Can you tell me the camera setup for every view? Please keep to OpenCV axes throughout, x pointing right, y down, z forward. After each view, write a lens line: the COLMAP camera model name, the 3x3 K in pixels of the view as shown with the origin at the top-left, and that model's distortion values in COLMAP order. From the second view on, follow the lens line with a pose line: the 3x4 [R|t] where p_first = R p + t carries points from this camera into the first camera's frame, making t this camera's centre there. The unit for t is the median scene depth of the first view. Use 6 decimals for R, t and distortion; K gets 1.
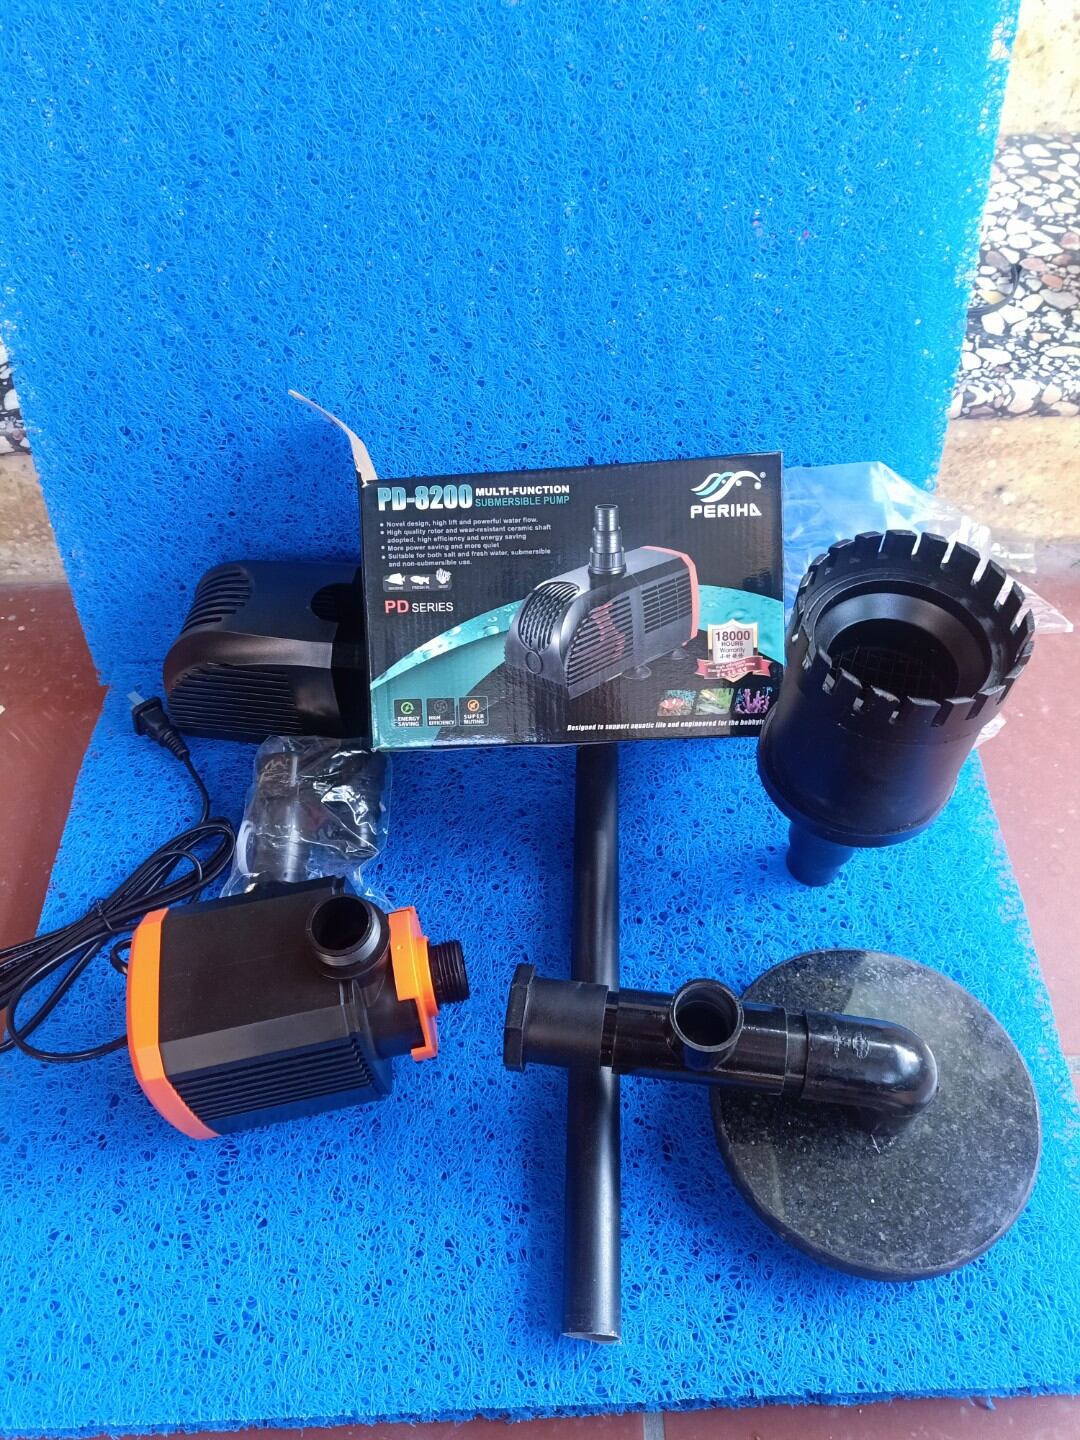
lens RADIAL K [[1069.4, 0, 541.5], [0, 1069.4, 725.6], [0, 0, 1]] dist [0.089528, -0.154971]
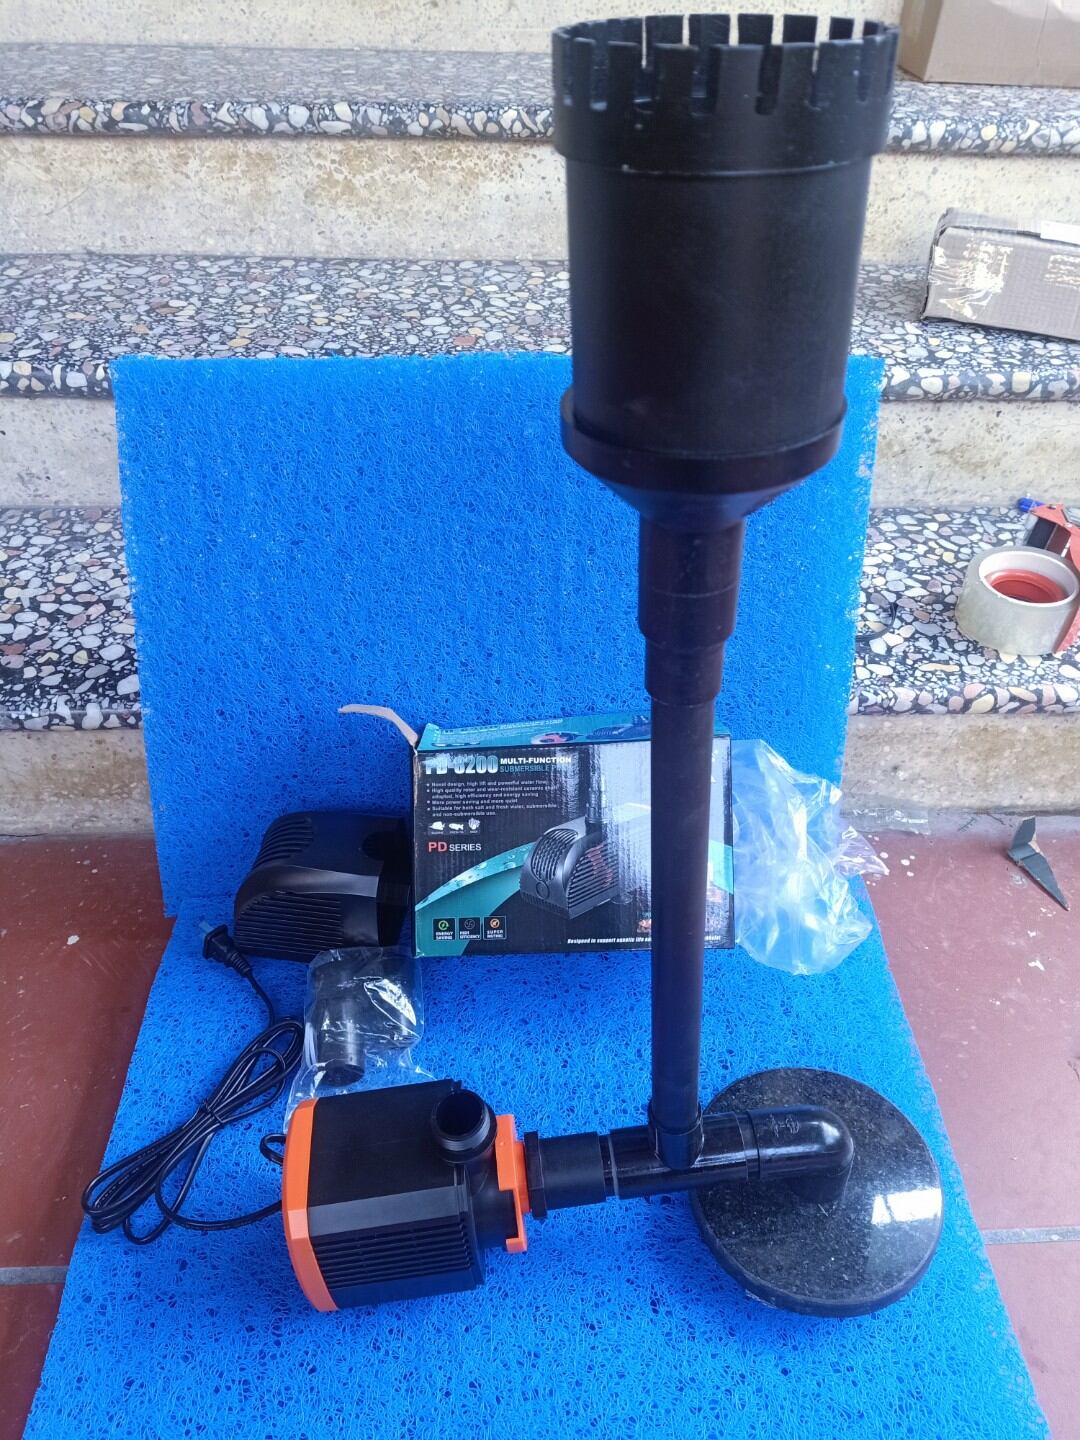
lens RADIAL K [[1069.4, 0, 541.5], [0, 1069.4, 725.6], [0, 0, 1]] dist [0.089528, -0.154971]
pose [[0.998697, 0.017234, 0.048034, -0.063169], [-0.004599, 0.967818, -0.251608, 0.063401], [-0.050824, 0.251059, 0.966637, -0.254587]]
